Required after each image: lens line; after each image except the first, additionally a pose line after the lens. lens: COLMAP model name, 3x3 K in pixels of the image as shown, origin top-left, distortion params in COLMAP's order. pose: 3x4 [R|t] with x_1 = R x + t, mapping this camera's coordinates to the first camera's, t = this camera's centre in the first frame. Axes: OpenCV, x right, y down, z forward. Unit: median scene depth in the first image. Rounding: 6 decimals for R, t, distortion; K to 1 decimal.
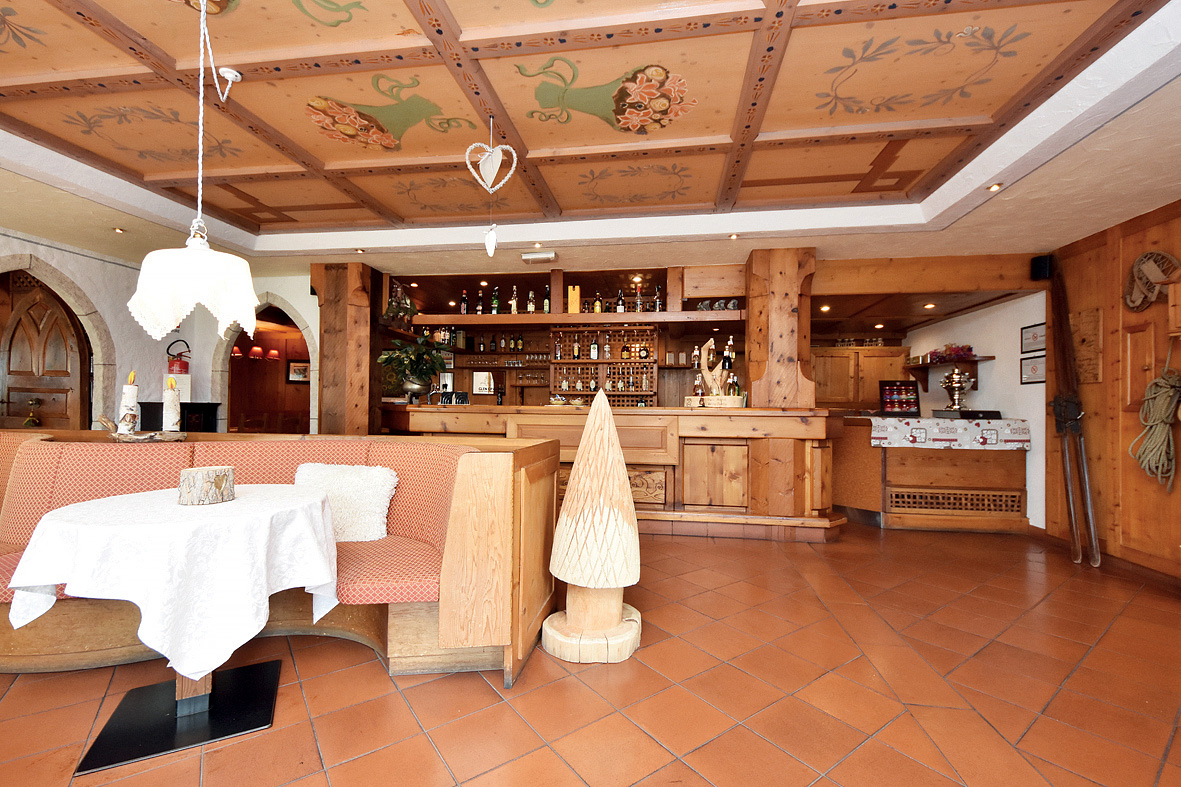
lens RADIAL K [[495.7, 0, 594.3], [0, 495.7, 403.9], [0, 0, 1]] dist [0.024592, -0.007669]
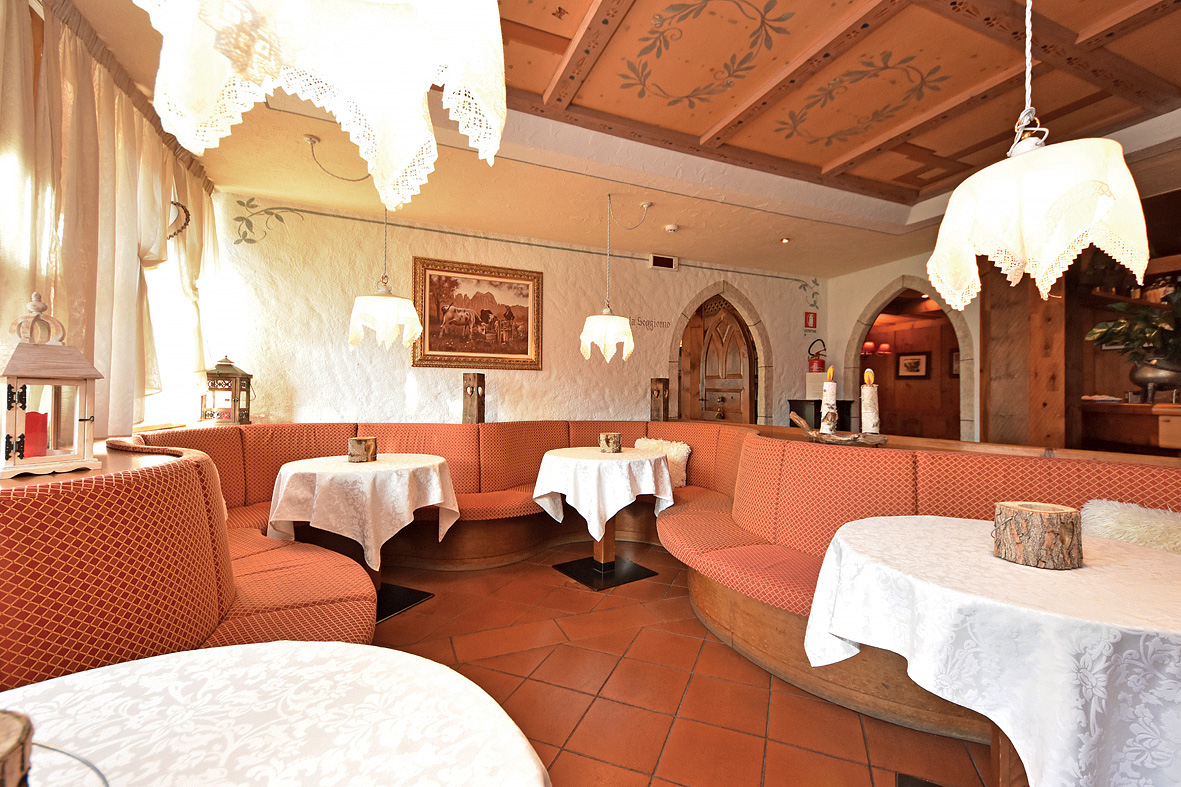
lens RADIAL K [[495.7, 0, 594.3], [0, 495.7, 403.9], [0, 0, 1]] dist [0.024592, -0.007669]
pose [[0.520841, 0.006739, -0.853627, -0.215278], [-0.002139, 0.999976, 0.006590, -0.000827], [0.853651, -0.001607, 0.520843, 0.085120]]
